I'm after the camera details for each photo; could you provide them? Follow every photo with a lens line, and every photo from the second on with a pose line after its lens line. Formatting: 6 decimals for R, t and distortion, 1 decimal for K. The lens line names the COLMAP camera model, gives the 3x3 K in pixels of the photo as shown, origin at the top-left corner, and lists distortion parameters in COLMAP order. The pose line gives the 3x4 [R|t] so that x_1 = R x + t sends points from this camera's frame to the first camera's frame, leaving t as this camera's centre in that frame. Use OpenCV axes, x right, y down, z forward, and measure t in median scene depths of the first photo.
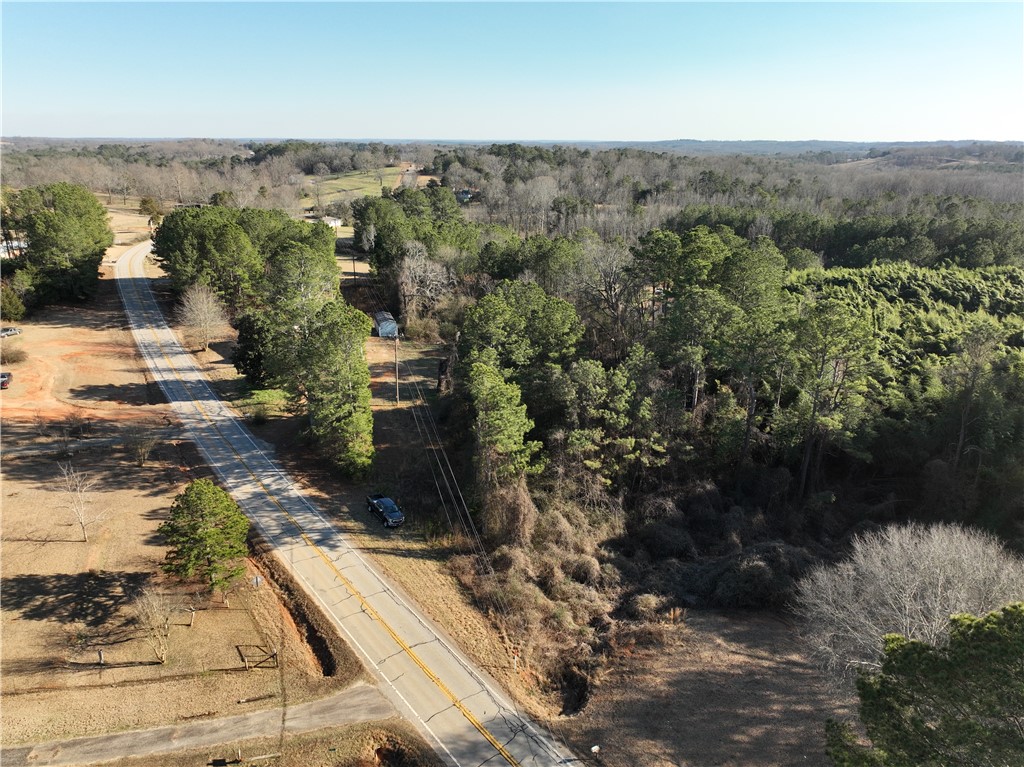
lens RADIAL K [[718.9, 0, 508.7], [0, 718.9, 383.2], [0, 0, 1]] dist [0.007535, 0.007953]
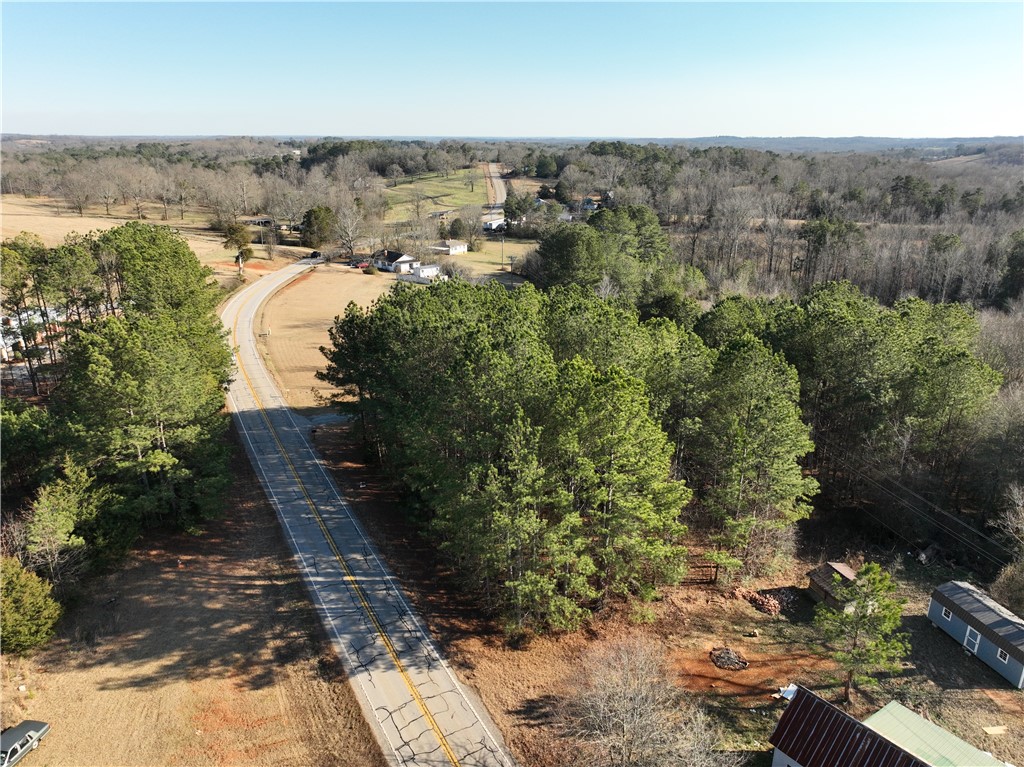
lens RADIAL K [[718.9, 0, 512.4], [0, 718.9, 382.3], [0, 0, 1]] dist [0.007535, 0.007953]
pose [[0.999517, 0.008079, -0.029992, -0.085725], [-0.007997, 0.999964, 0.002832, -0.043789], [0.030014, -0.002591, 0.999546, 0.127987]]
